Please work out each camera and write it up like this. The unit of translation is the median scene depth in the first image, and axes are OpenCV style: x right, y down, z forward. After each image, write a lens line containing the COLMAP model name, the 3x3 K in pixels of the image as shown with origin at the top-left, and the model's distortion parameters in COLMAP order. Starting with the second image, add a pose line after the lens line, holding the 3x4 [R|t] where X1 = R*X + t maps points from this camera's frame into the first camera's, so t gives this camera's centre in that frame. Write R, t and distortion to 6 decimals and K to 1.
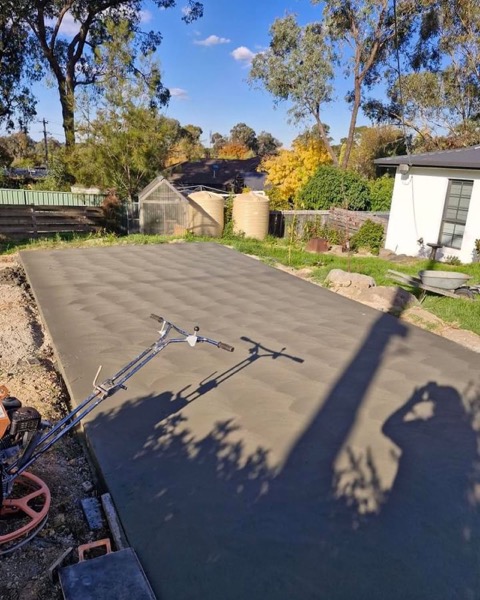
lens RADIAL K [[458.3, 0, 231.9], [0, 458.3, 299.0], [0, 0, 1]] dist [0.112071, -0.130538]
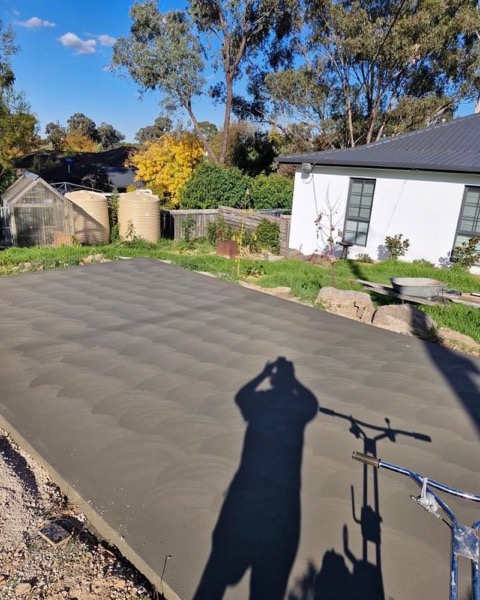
lens RADIAL K [[458.3, 0, 231.9], [0, 458.3, 299.0], [0, 0, 1]] dist [0.112071, -0.130538]
pose [[0.948225, -0.089123, 0.304839, -0.069813], [0.085374, 0.996019, 0.025634, -0.026340], [-0.305910, 0.001719, 0.952059, 0.074992]]
